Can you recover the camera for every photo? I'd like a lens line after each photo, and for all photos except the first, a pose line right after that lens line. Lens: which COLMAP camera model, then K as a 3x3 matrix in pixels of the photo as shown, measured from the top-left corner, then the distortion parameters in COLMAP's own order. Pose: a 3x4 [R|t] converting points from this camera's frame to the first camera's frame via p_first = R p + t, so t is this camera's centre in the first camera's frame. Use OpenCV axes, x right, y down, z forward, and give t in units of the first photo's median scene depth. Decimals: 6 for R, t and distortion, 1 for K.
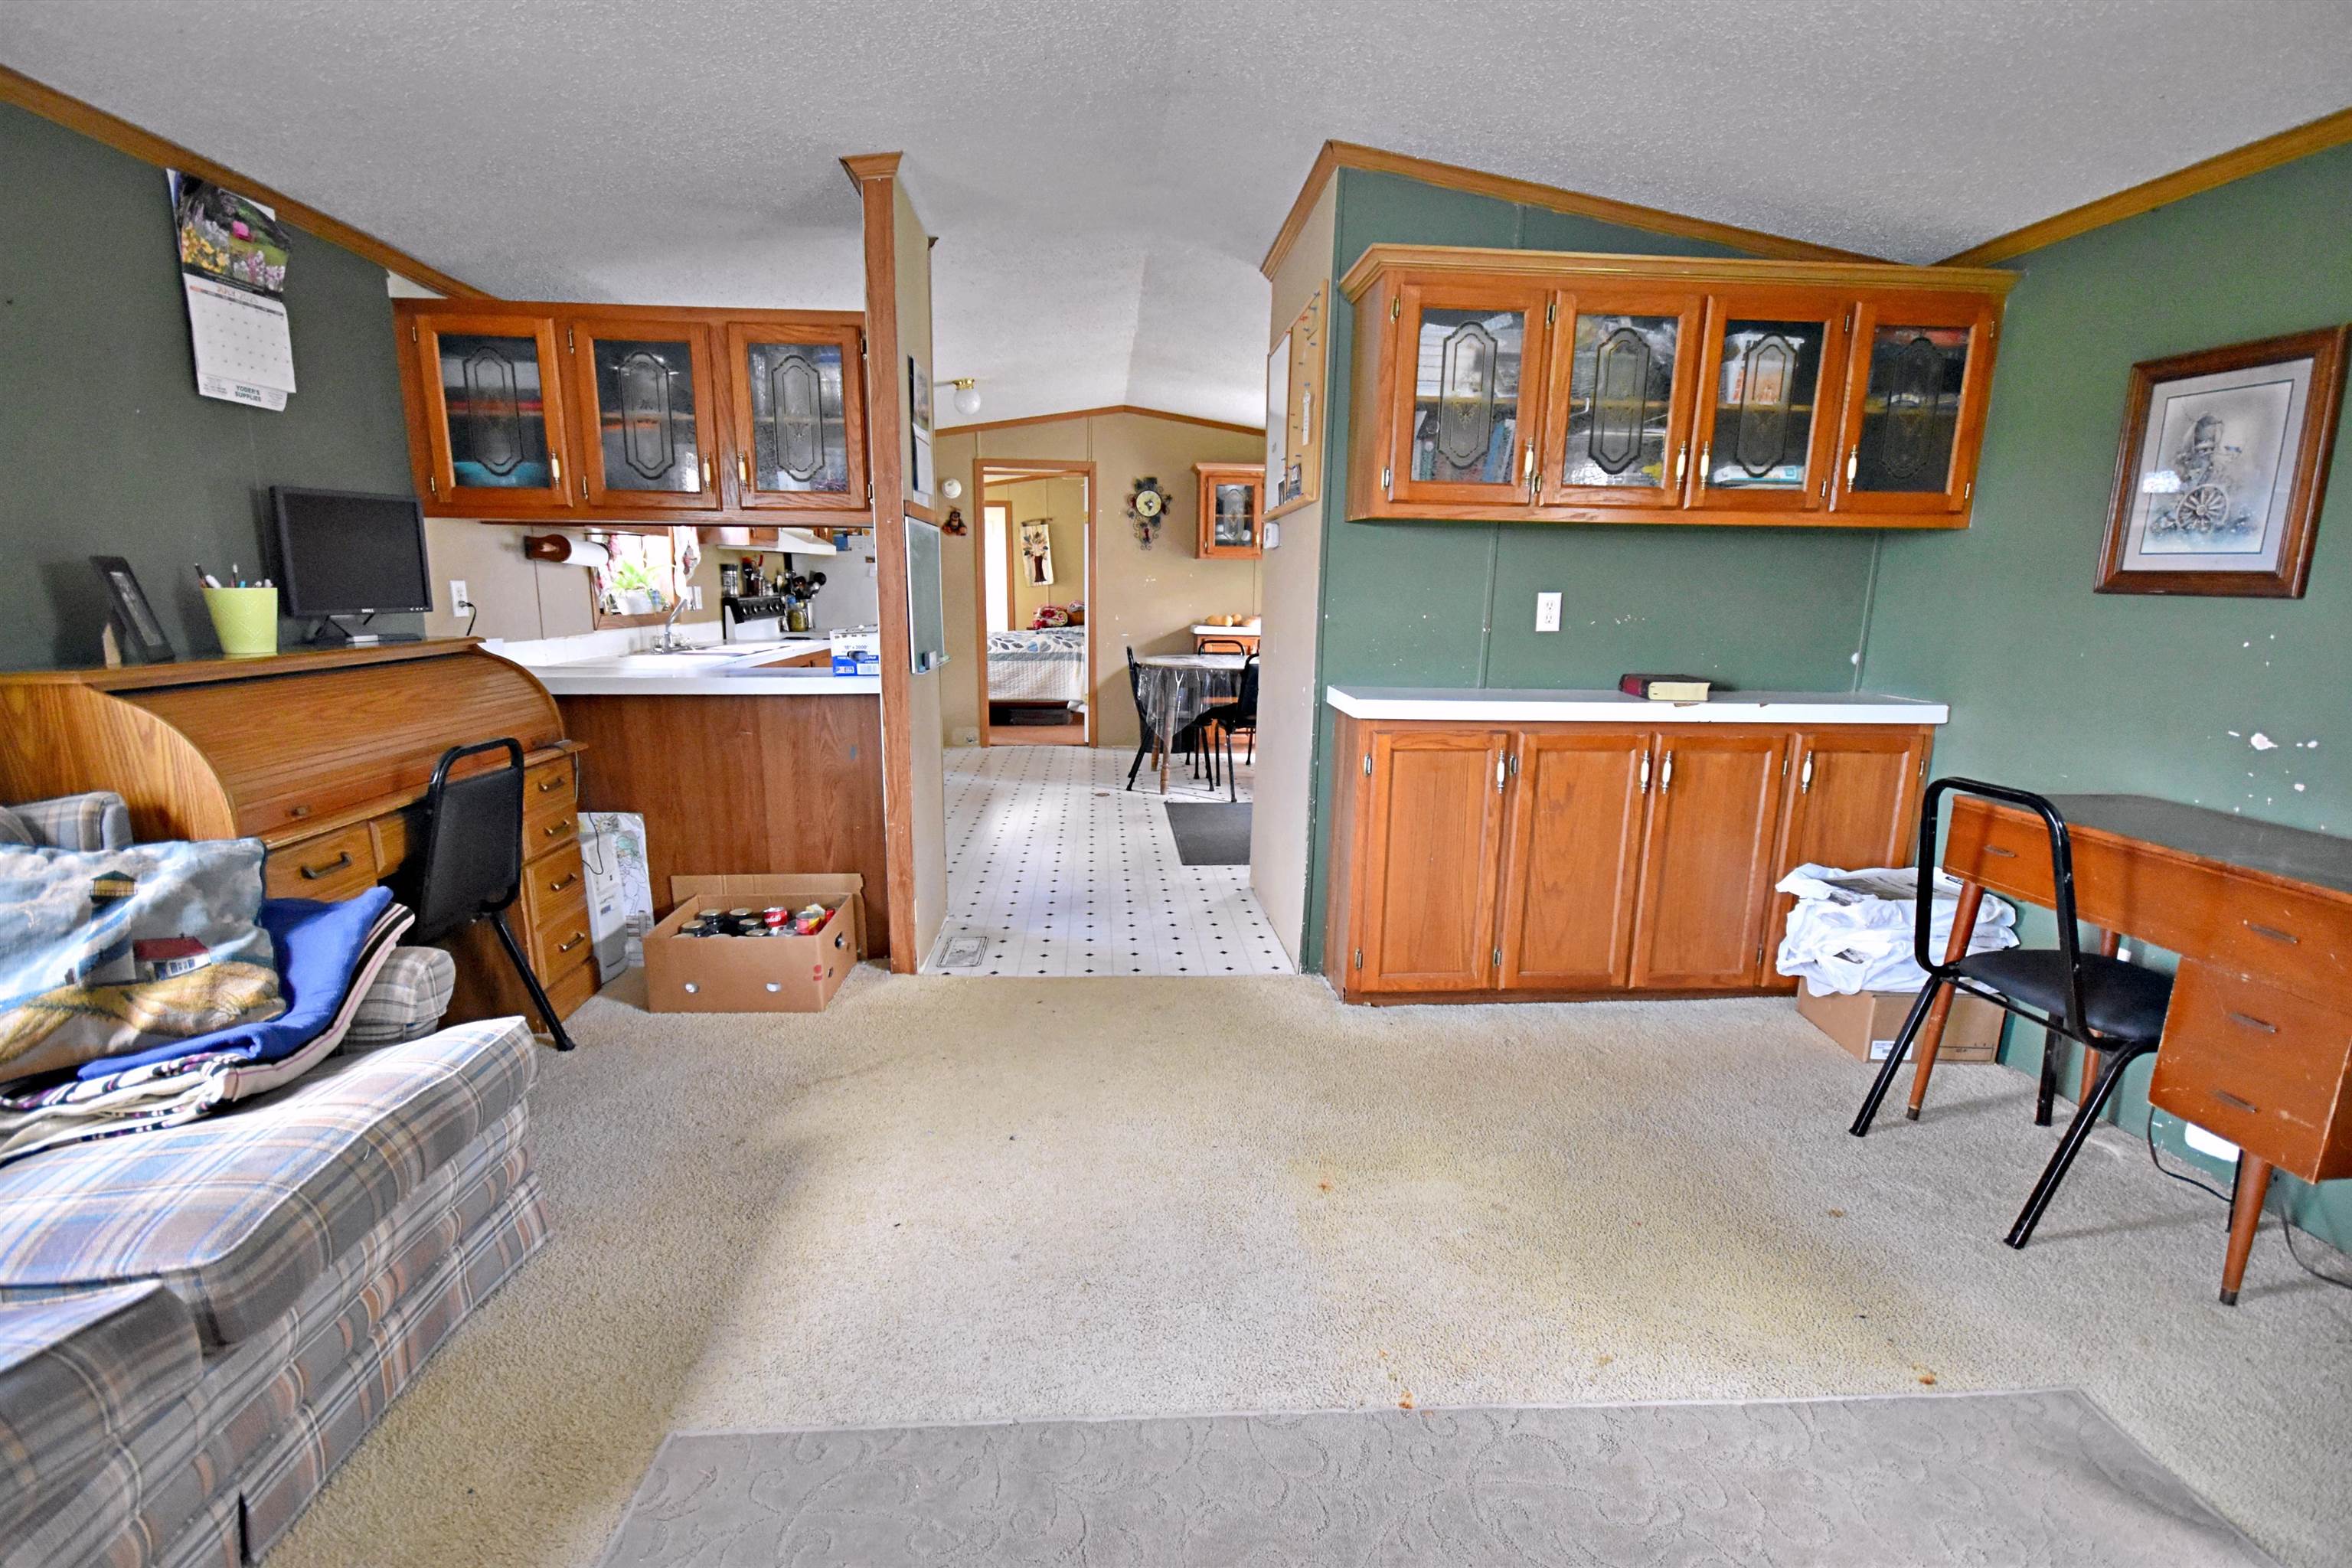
lens RADIAL K [[1028.4, 0, 1179.8], [0, 1028.4, 785.4], [0, 0, 1]] dist [0.015339, -0.014132]
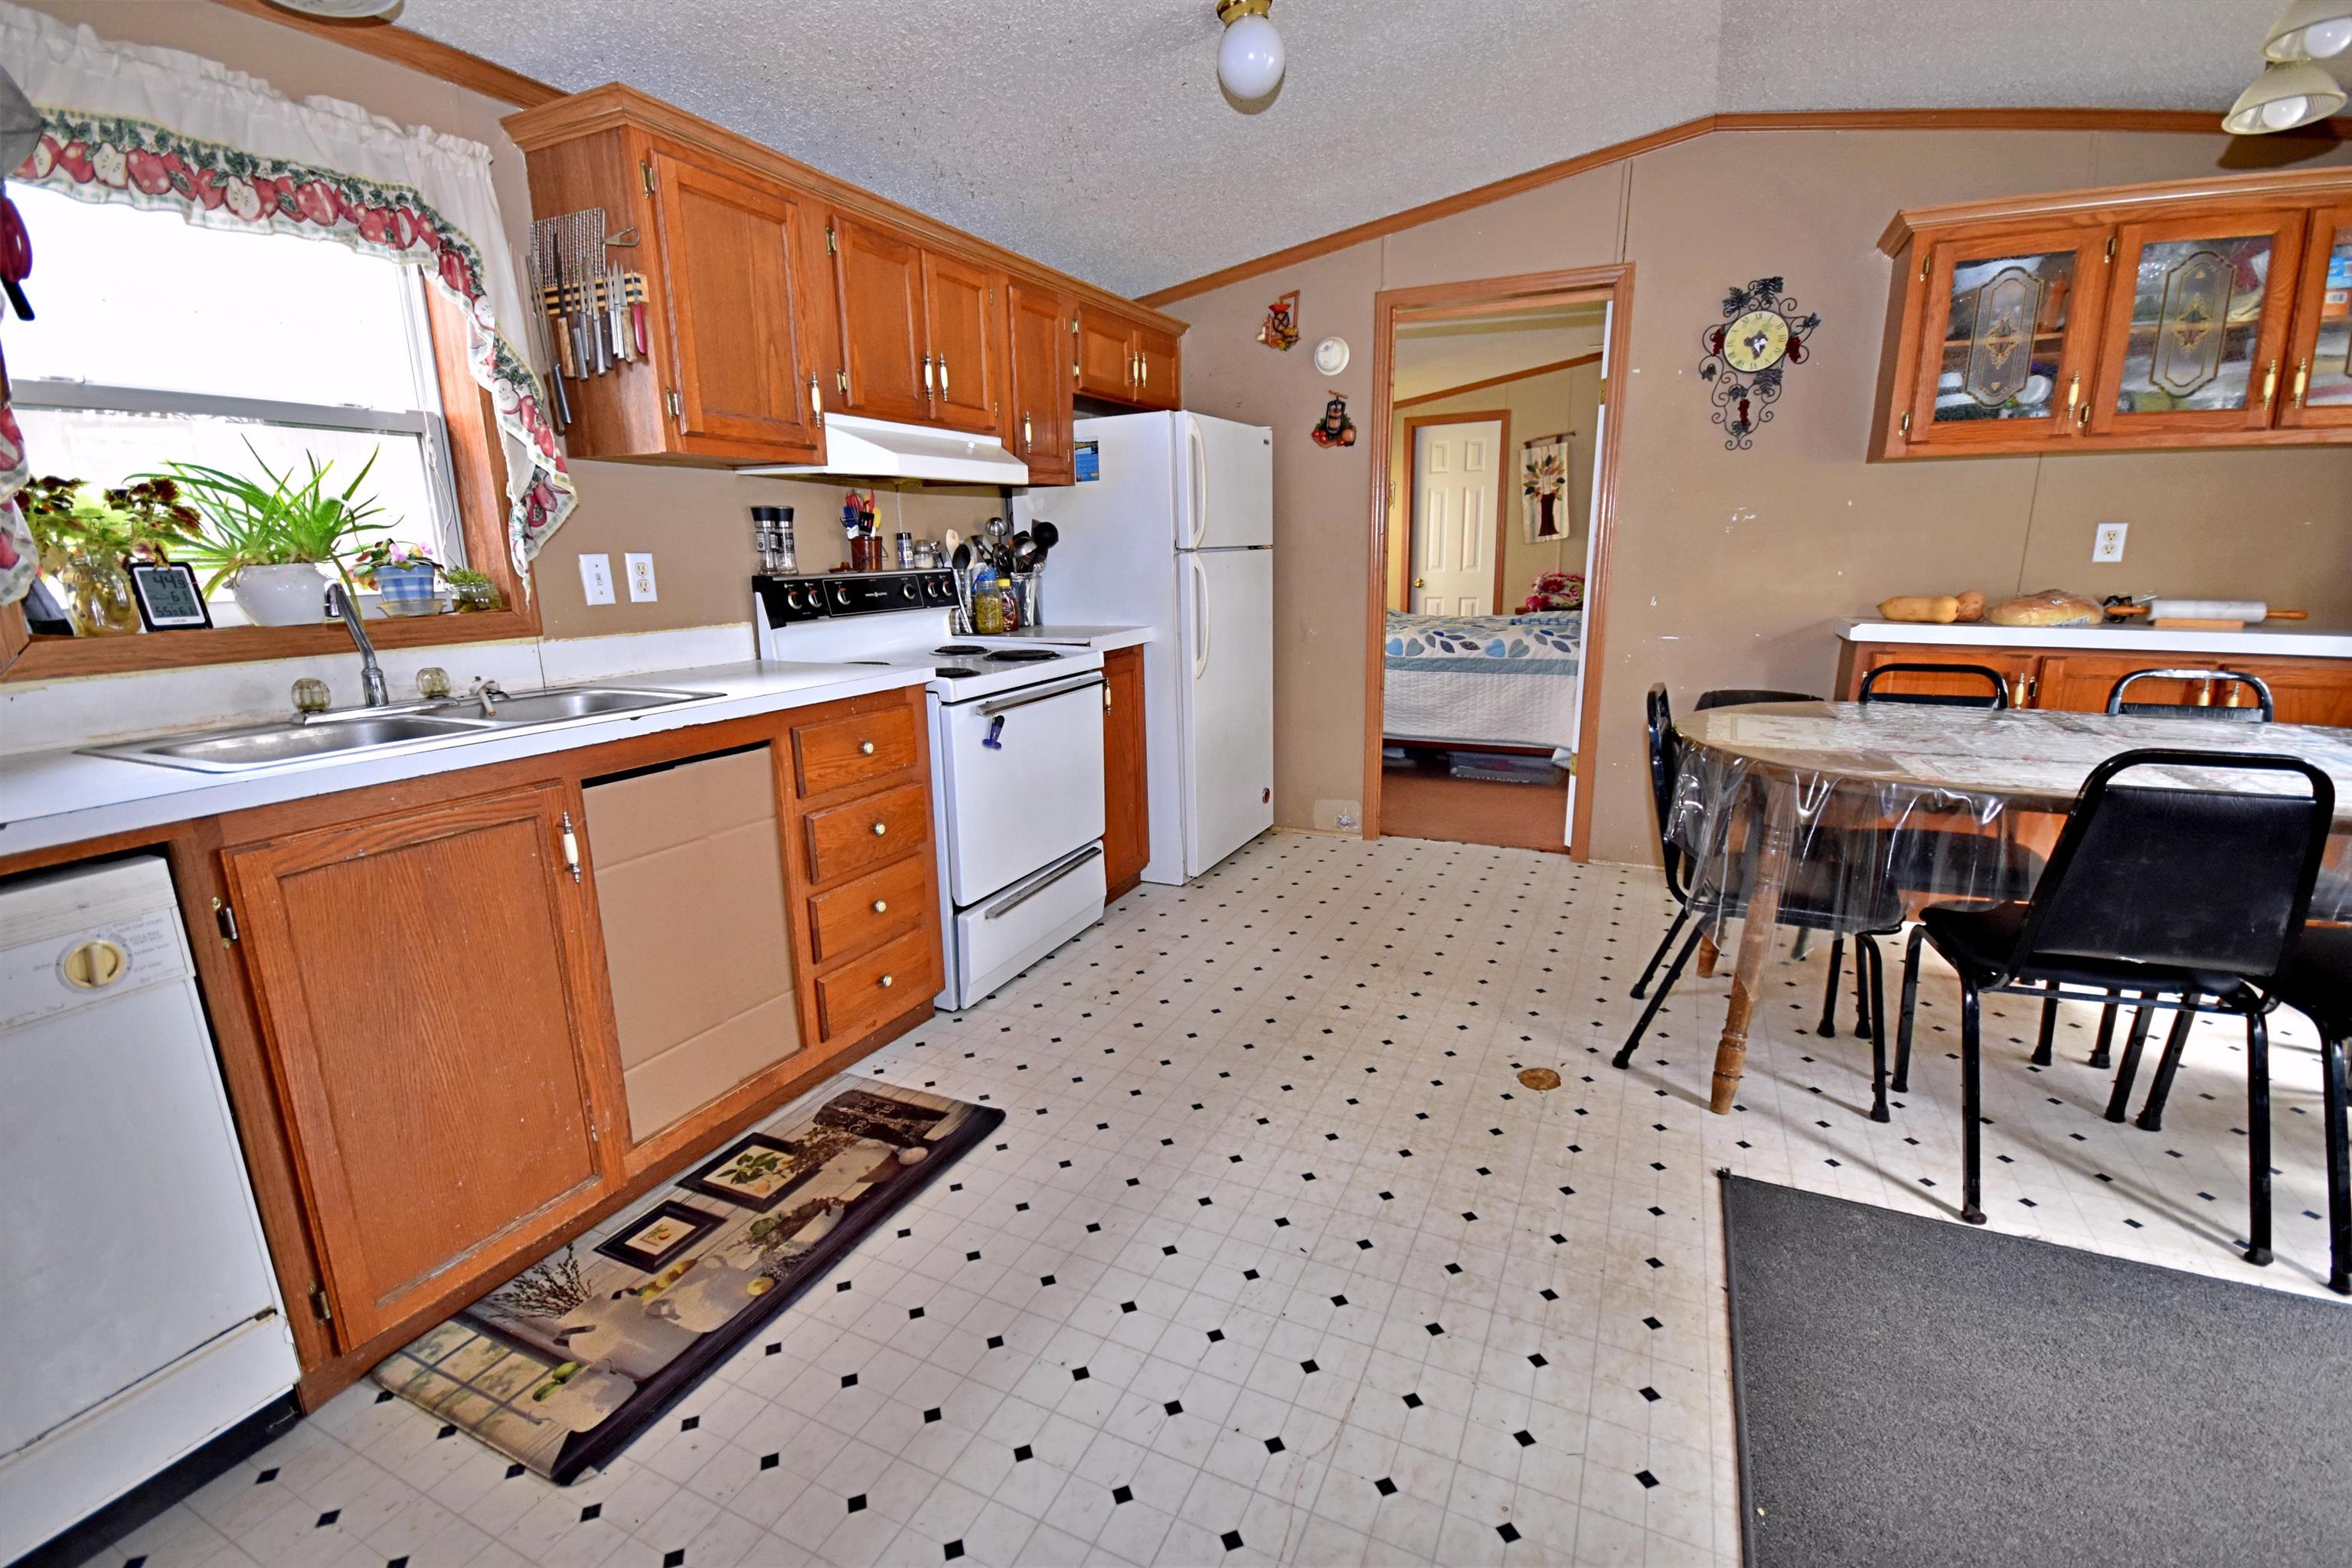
lens RADIAL K [[1028.4, 0, 1179.8], [0, 1028.4, 785.4], [0, 0, 1]] dist [0.015339, -0.014132]
pose [[0.867486, 0.086954, -0.489804, -0.029360], [-0.071125, 0.996169, 0.050880, -0.232268], [0.492352, -0.009301, 0.870347, 1.279510]]
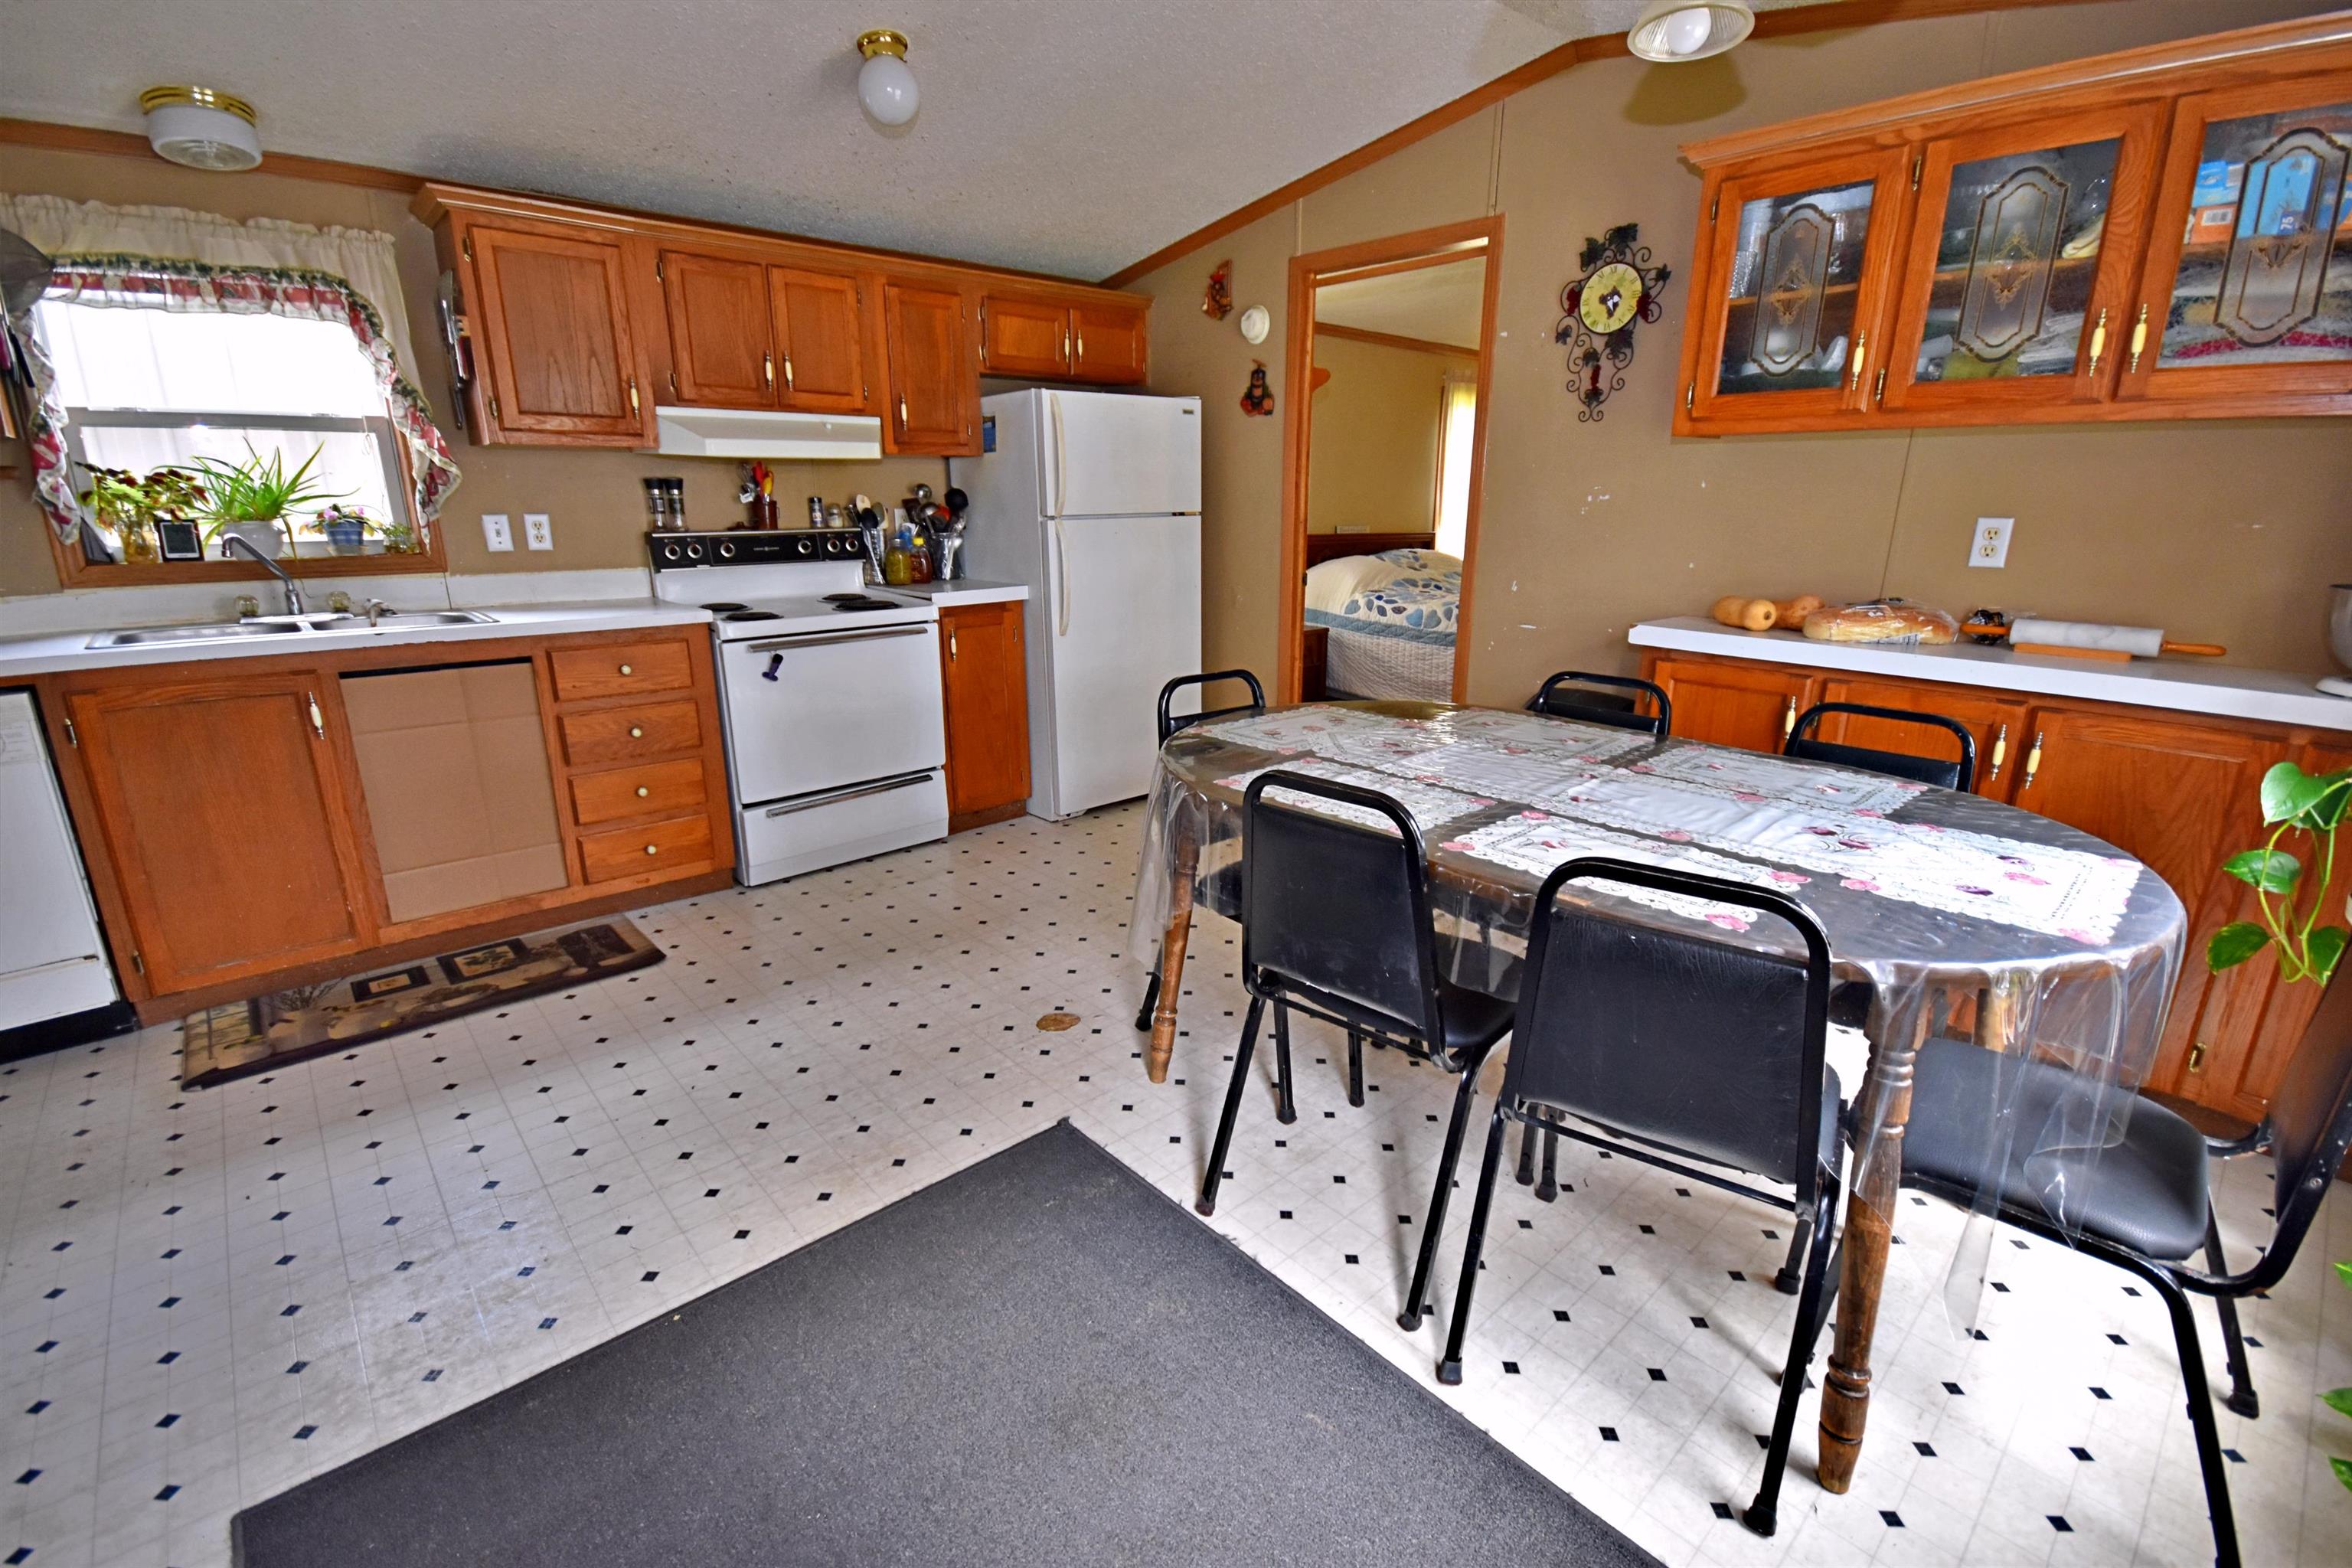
lens RADIAL K [[1028.4, 0, 1179.8], [0, 1028.4, 785.4], [0, 0, 1]] dist [0.015339, -0.014132]
pose [[0.611587, 0.206517, -0.763749, 0.540676], [-0.149081, 0.978121, 0.145103, -0.325316], [0.777005, 0.025117, 0.628994, 1.639218]]
